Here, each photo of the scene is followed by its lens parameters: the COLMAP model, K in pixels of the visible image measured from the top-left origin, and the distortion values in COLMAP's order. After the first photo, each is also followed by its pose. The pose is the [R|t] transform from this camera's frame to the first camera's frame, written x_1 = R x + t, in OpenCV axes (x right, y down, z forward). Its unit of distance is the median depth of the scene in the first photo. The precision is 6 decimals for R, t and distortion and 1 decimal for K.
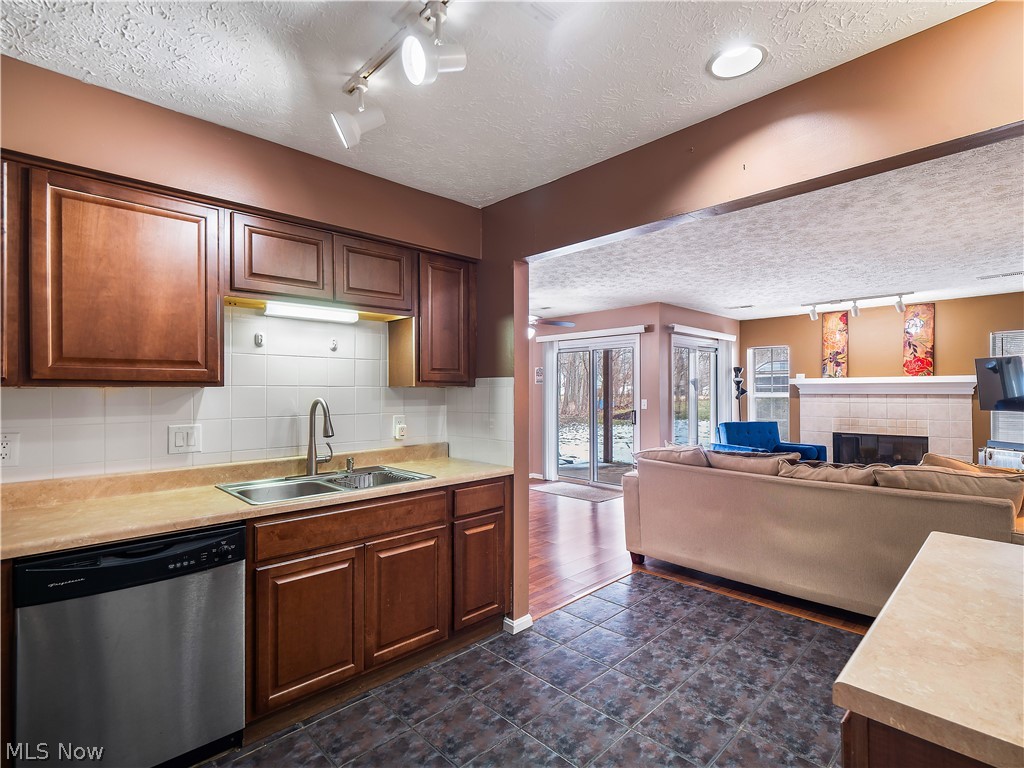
lens RADIAL K [[502.1, 0, 510.4], [0, 502.1, 384.6], [0, 0, 1]] dist [0.008391, -0.009785]
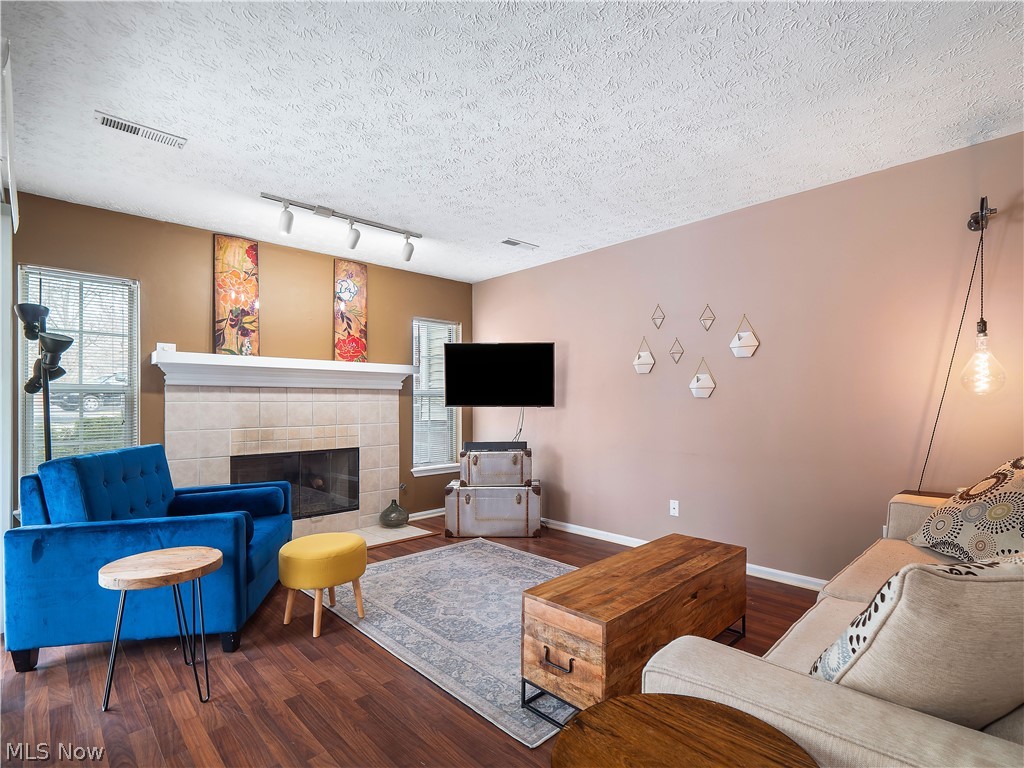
lens RADIAL K [[502.1, 0, 526.7], [0, 502.1, 402.3], [0, 0, 1]] dist [0.008391, -0.009785]
pose [[-0.007531, 0.004898, 0.999960, 0.213516], [-0.009882, 0.999939, -0.004972, 0.084311], [-0.999923, -0.009919, -0.007482, 1.597957]]
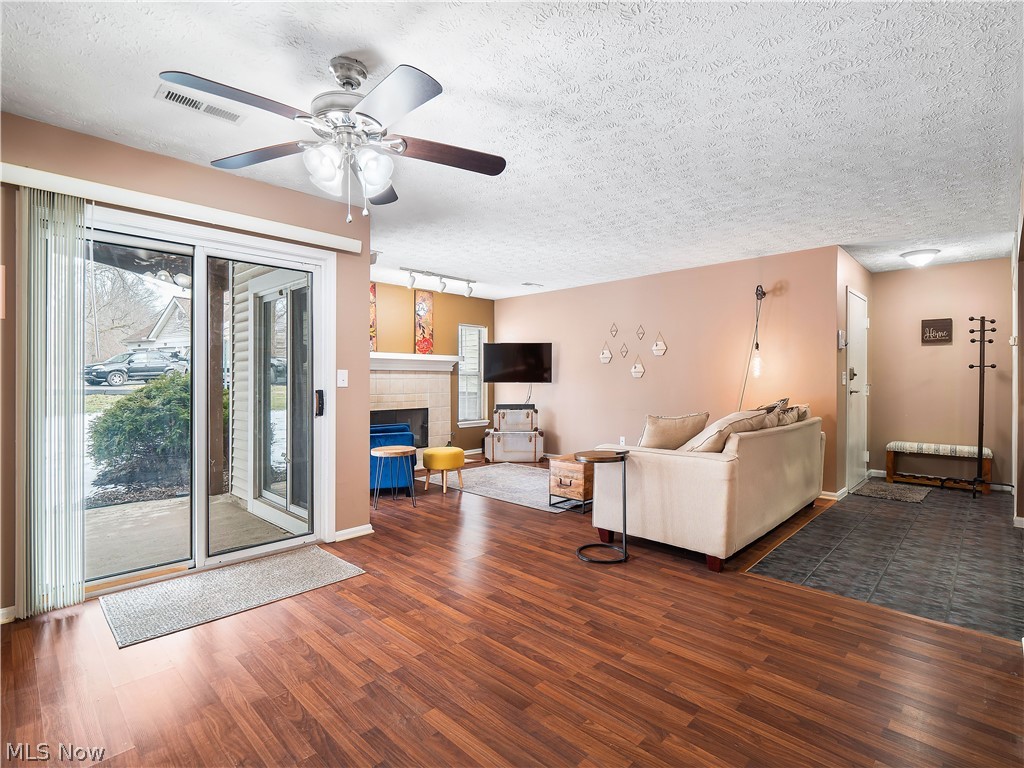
lens RADIAL K [[502.1, 0, 521.6], [0, 502.1, 375.4], [0, 0, 1]] dist [0.008391, -0.009785]
pose [[-0.042940, 0.009744, 0.999030, -0.680510], [-0.011901, 0.999877, -0.010264, 0.082320], [-0.999007, -0.012330, -0.042818, 1.750802]]
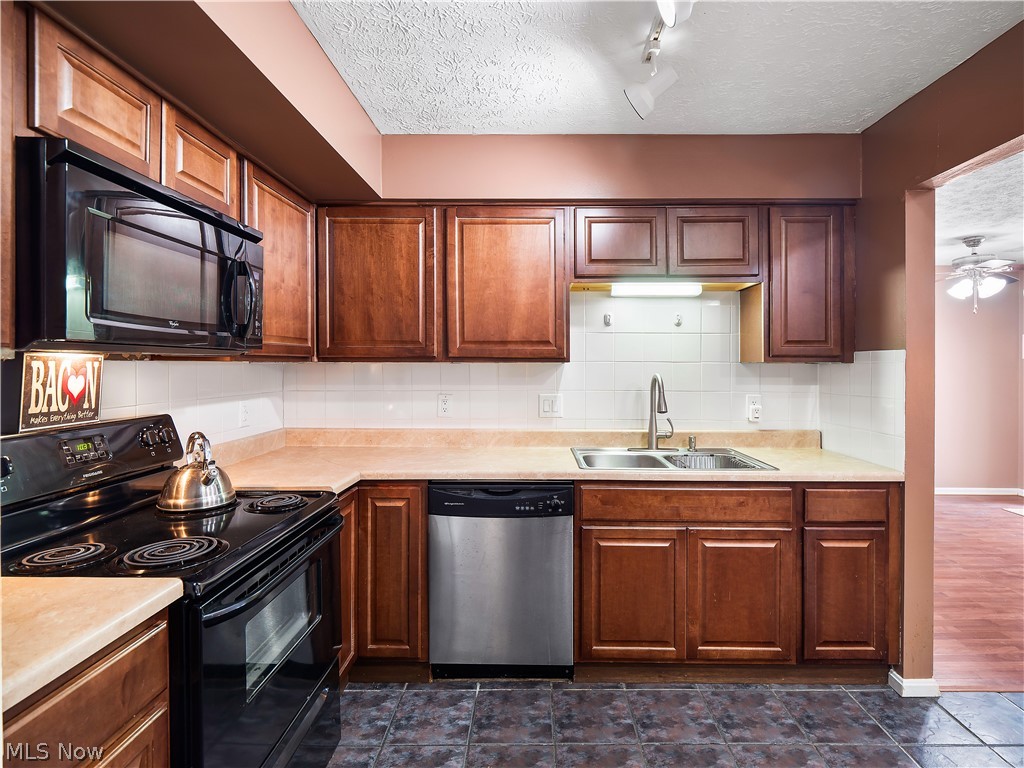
lens RADIAL K [[502.1, 0, 522.7], [0, 502.1, 364.4], [0, 0, 1]] dist [0.008391, -0.009785]
pose [[0.713096, 0.003989, -0.701055, 0.114119], [0.002877, 0.999959, 0.008616, -0.000946], [0.701061, -0.008160, 0.713055, 0.077418]]
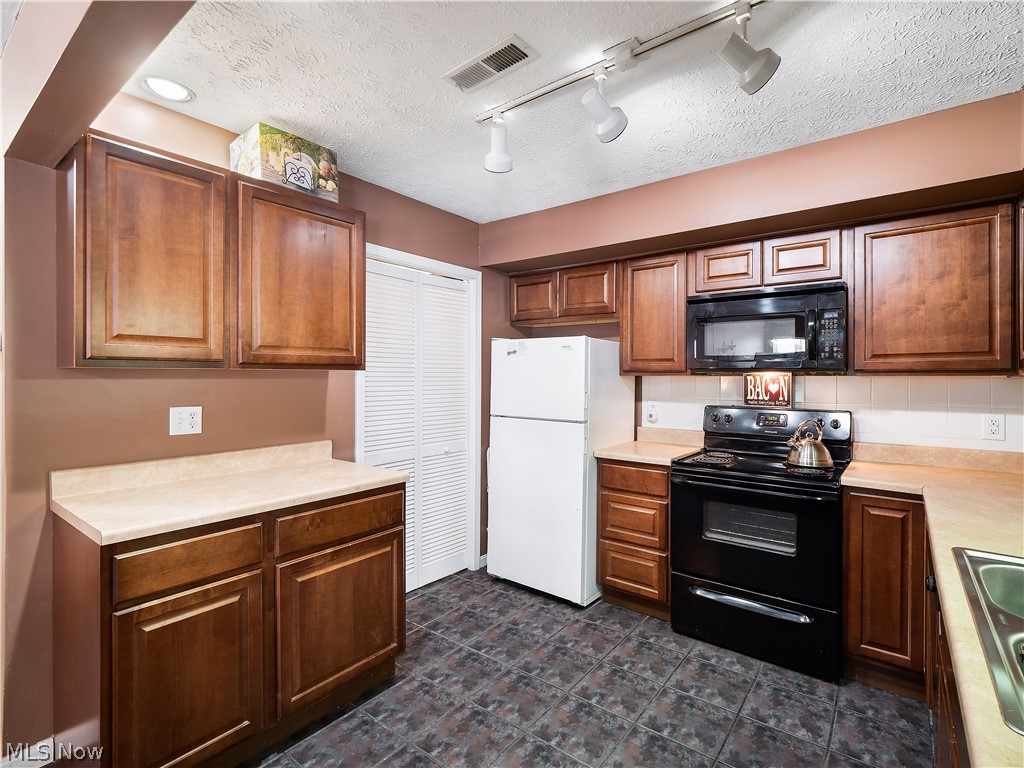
lens RADIAL K [[502.1, 0, 521.8], [0, 502.1, 379.4], [0, 0, 1]] dist [0.008391, -0.009785]
pose [[-0.986852, -0.001049, -0.161624, 0.118142], [0.000023, 0.999978, -0.006632, 0.011654], [0.161628, -0.006548, -0.986830, 1.021395]]
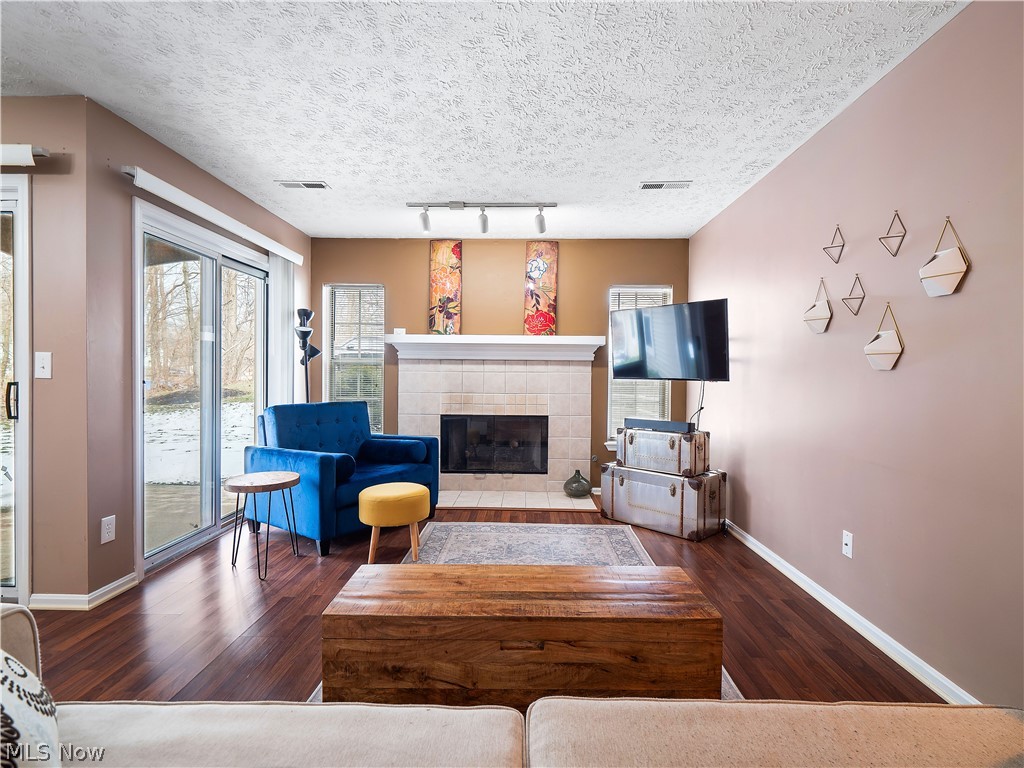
lens RADIAL K [[502.1, 0, 517.3], [0, 502.1, 382.8], [0, 0, 1]] dist [0.008391, -0.009785]
pose [[0.709574, -0.002114, 0.704628, 0.539235], [-0.020868, 0.999494, 0.024013, 0.075738], [-0.704322, -0.031743, 0.709170, 1.027673]]
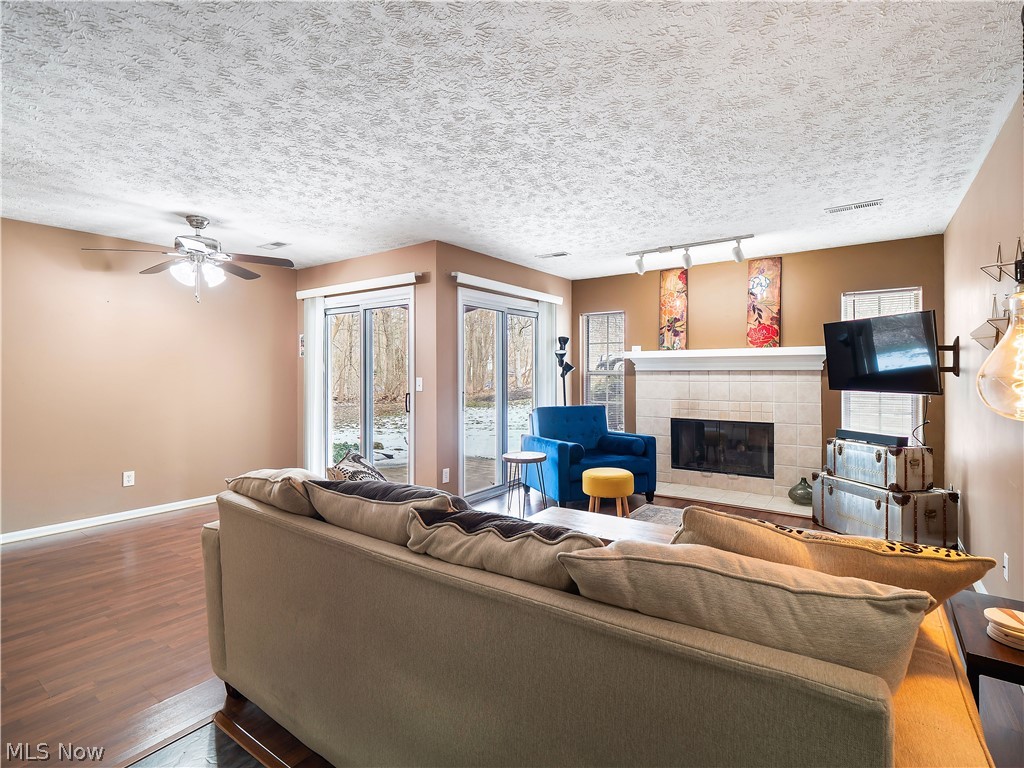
lens RADIAL K [[502.1, 0, 509.5], [0, 502.1, 370.7], [0, 0, 1]] dist [0.008391, -0.009785]
pose [[0.984383, -0.000166, 0.176037, 0.568366], [-0.001666, 0.999946, 0.010264, 0.025946], [-0.176030, -0.010397, 0.984330, 0.586061]]
